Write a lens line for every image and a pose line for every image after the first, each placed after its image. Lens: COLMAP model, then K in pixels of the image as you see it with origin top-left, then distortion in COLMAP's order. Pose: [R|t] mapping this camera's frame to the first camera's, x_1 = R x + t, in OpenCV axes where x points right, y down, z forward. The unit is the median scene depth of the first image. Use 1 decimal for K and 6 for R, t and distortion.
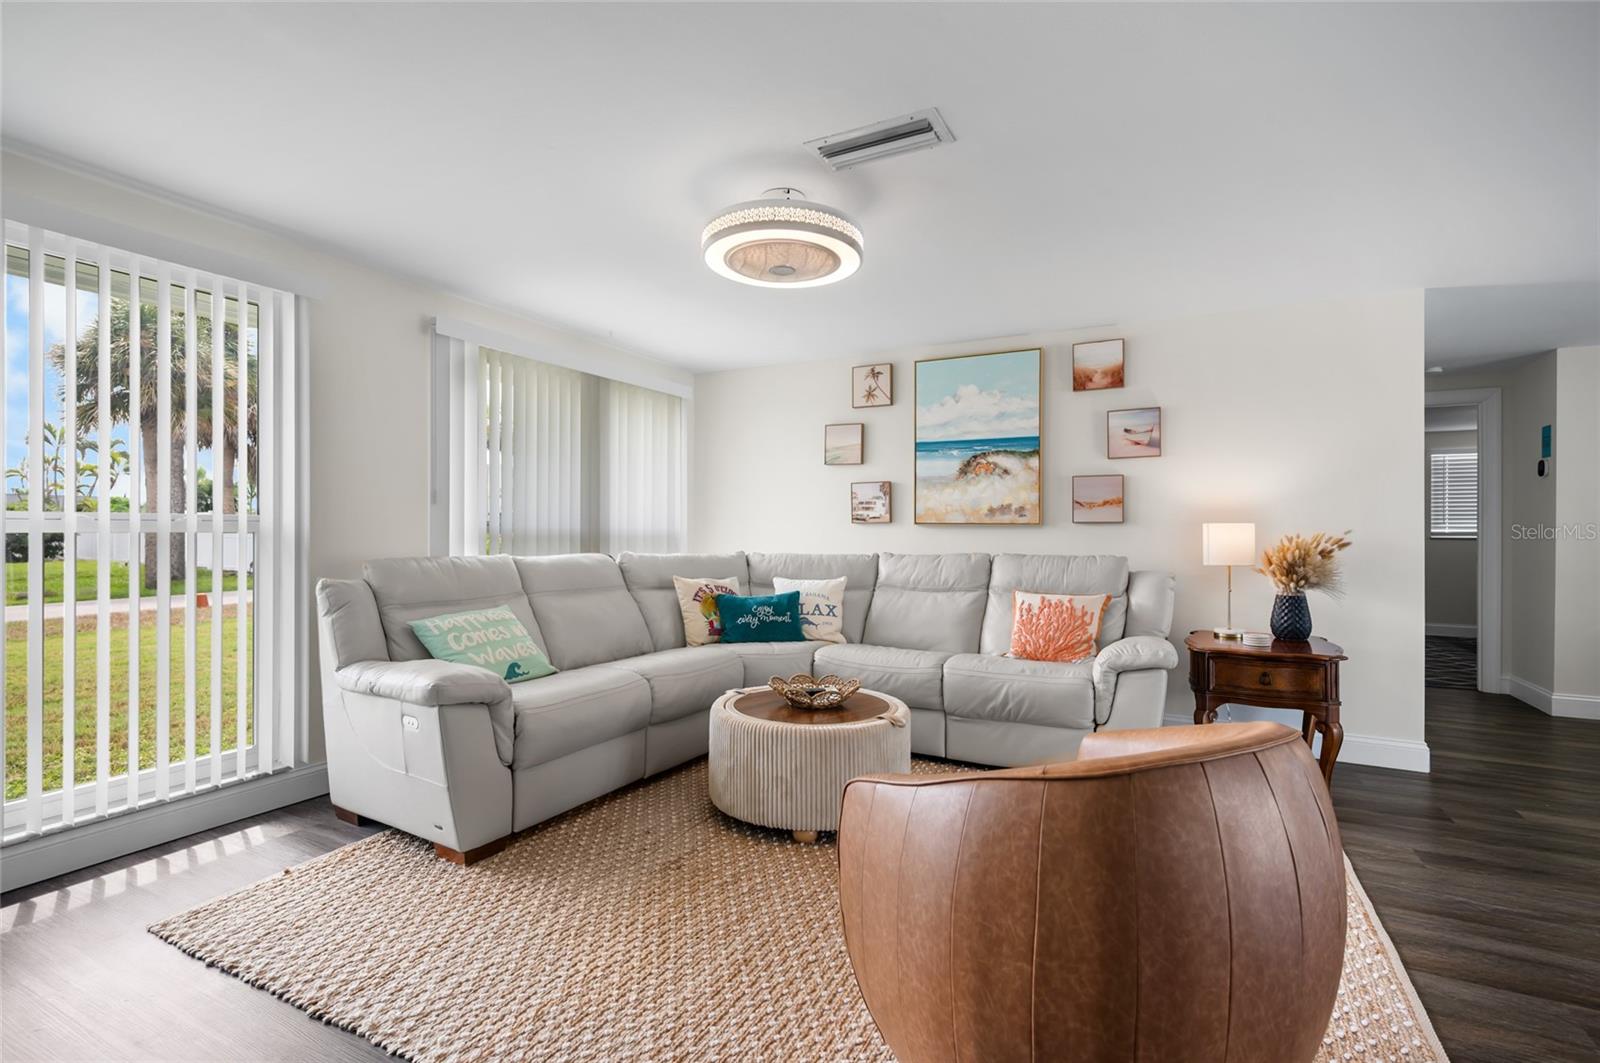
lens RADIAL K [[740.7, 0, 800.5], [0, 740.7, 533.4], [0, 0, 1]] dist [0.000300, -0.000395]
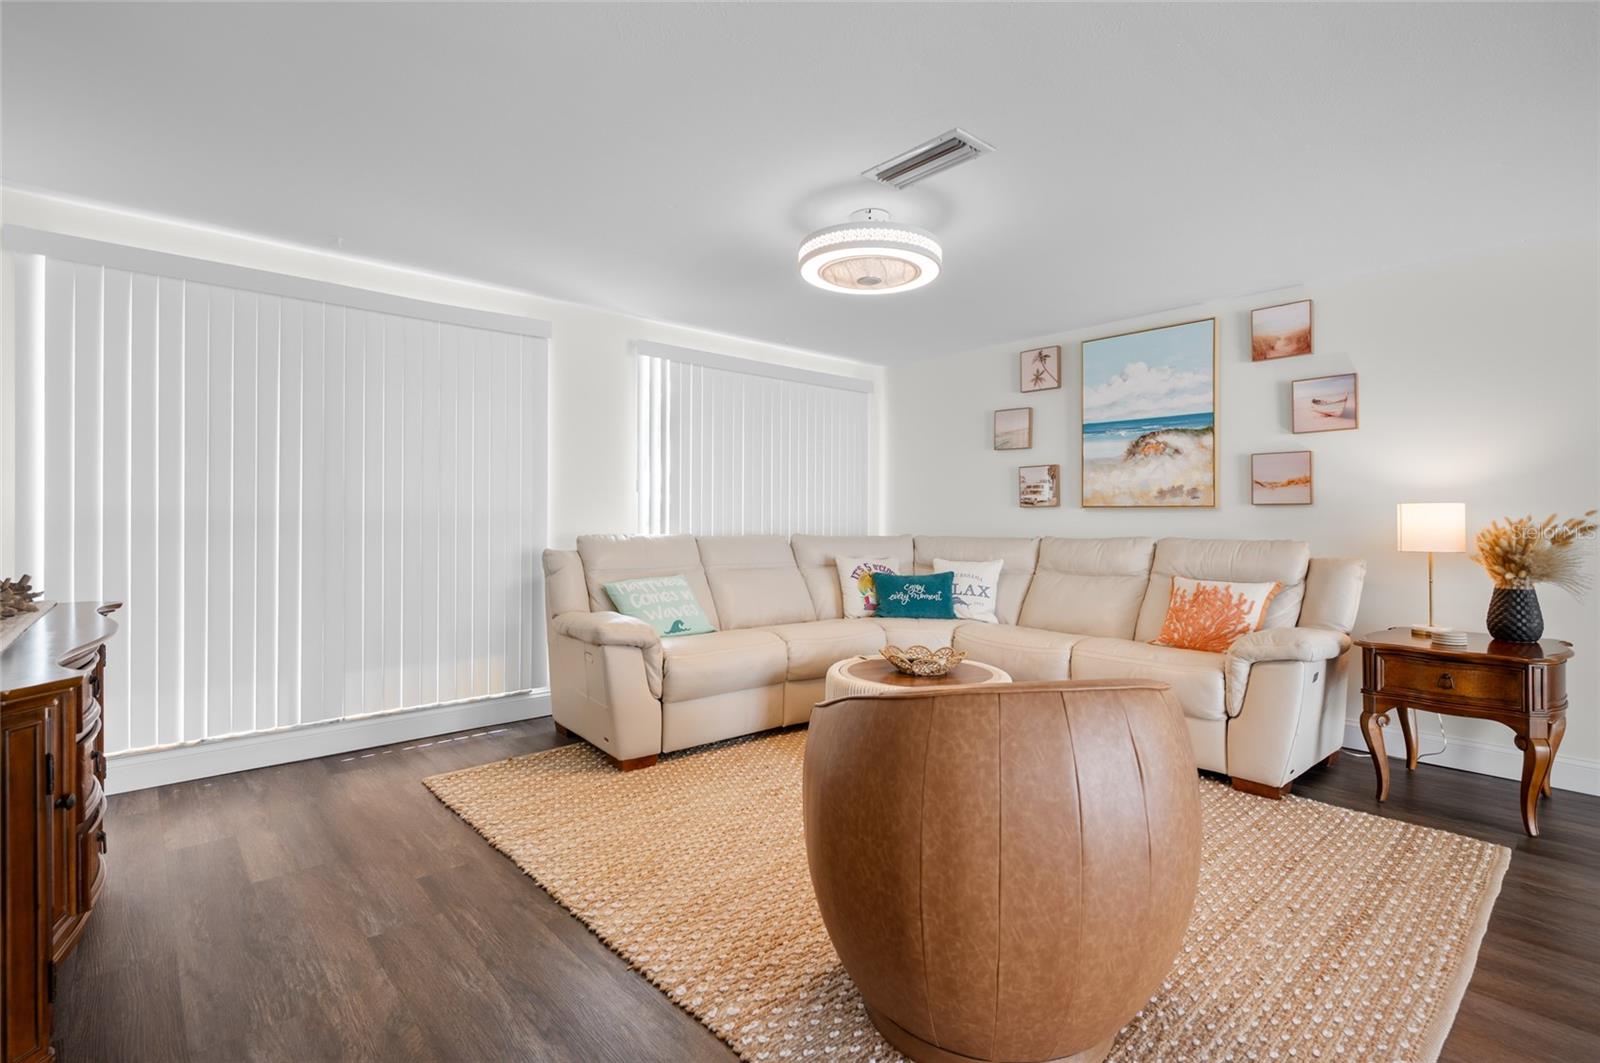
lens RADIAL K [[740.7, 0, 796.1], [0, 740.7, 522.5], [0, 0, 1]] dist [0.000300, -0.000395]
pose [[0.936963, 0.002156, -0.349422, 0.209597], [-0.001929, 0.999998, 0.000998, 0.010280], [0.349424, -0.000261, 0.936965, -0.076238]]
